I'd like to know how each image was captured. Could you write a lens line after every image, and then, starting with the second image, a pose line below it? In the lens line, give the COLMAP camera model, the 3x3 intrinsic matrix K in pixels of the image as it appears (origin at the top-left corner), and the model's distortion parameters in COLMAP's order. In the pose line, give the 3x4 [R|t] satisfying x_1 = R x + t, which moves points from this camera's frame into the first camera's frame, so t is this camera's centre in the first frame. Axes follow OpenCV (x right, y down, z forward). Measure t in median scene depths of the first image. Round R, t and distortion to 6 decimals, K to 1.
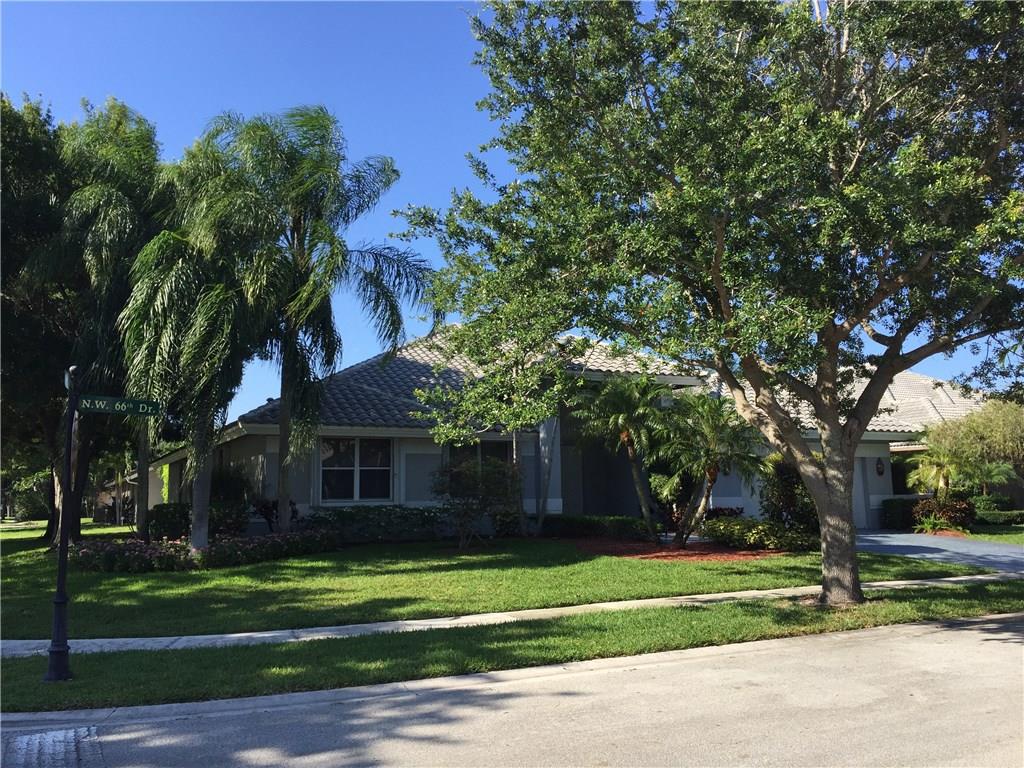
lens RADIAL K [[877.8, 0, 512.0], [0, 877.8, 384.0], [0, 0, 1]] dist [0.083170, -0.115194]
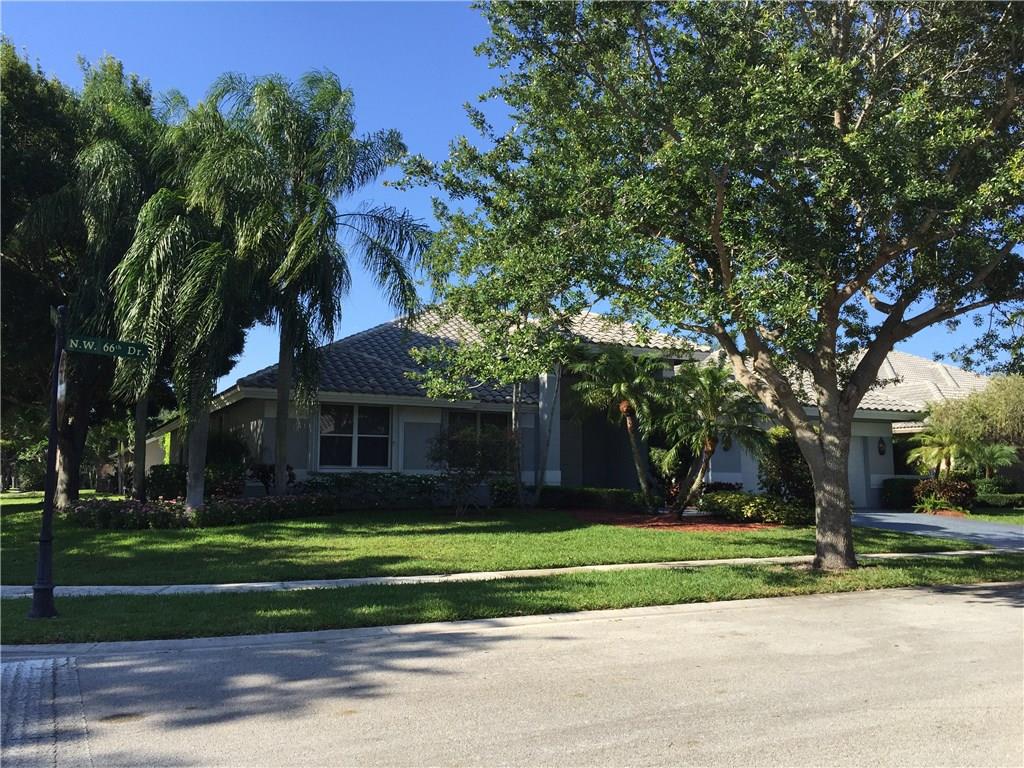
lens RADIAL K [[880.6, 0, 512.0], [0, 880.6, 384.0], [0, 0, 1]] dist [0.076228, -0.107416]
pose [[0.999789, 0.019530, -0.006368, 0.010878], [-0.019403, 0.999625, 0.019318, 0.024513], [0.006743, -0.019191, 0.999793, 0.004775]]
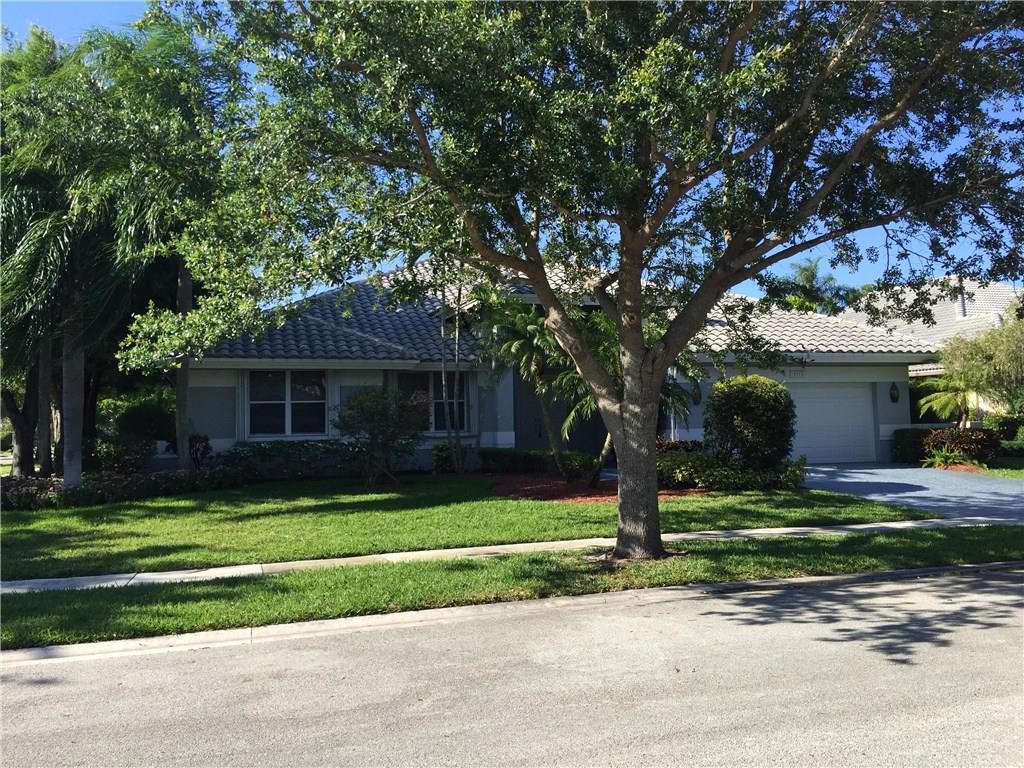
lens RADIAL K [[886.8, 0, 512.0], [0, 886.8, 384.0], [0, 0, 1]] dist [0.076494, -0.088379]
pose [[0.988080, -0.012040, -0.153469, 0.352841], [0.025066, 0.996216, 0.083224, 0.002331], [0.151886, -0.086079, 0.984643, 0.131425]]
